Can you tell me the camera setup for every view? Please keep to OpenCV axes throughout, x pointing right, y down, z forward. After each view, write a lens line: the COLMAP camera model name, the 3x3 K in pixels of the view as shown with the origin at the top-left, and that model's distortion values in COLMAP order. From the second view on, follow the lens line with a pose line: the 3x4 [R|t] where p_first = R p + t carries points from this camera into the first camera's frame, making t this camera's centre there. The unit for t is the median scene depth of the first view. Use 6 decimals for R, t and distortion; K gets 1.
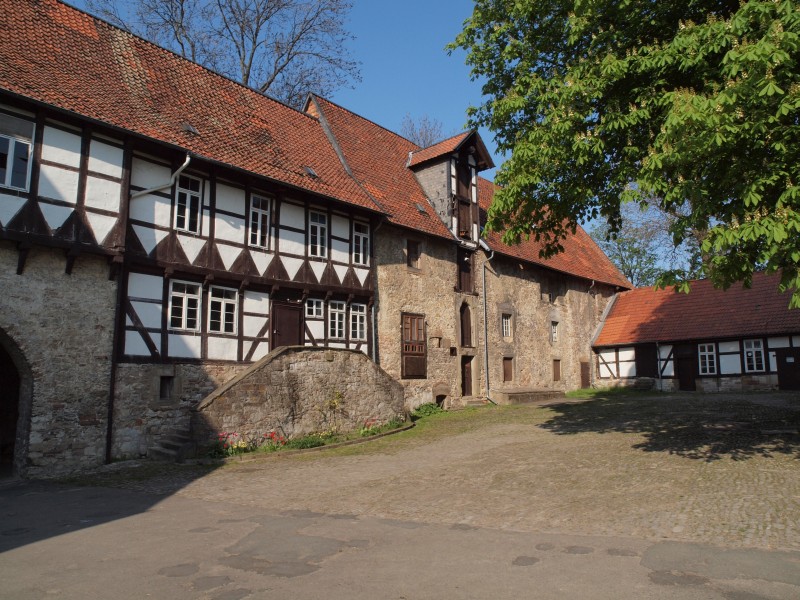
lens RADIAL K [[568.1, 0, 400.0], [0, 568.1, 300.0], [0, 0, 1]] dist [-0.112390, 0.090366]
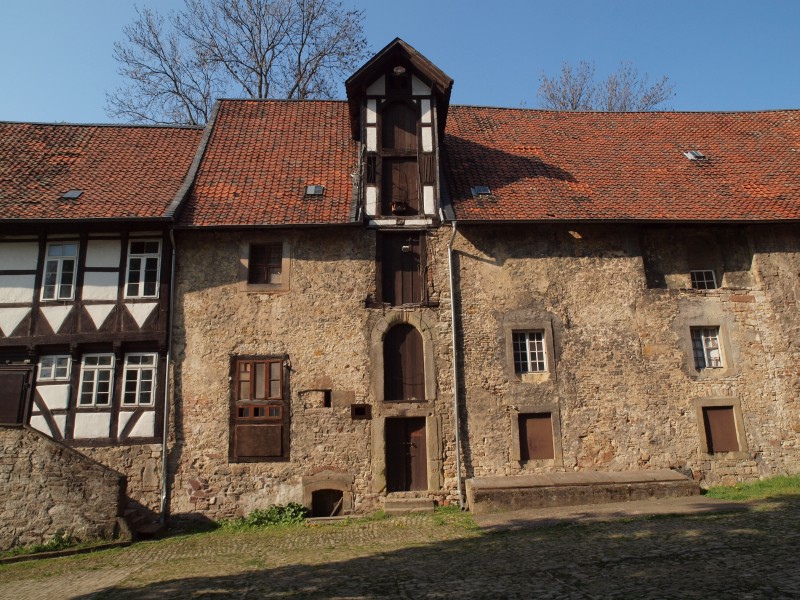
lens RADIAL K [[568.1, 0, 400.0], [0, 568.1, 300.0], [0, 0, 1]] dist [-0.112390, 0.090366]
pose [[0.706280, -0.194108, -0.680801, 0.745576], [0.121869, 0.980656, -0.153172, 0.101916], [0.697364, 0.025214, 0.716274, 0.868084]]
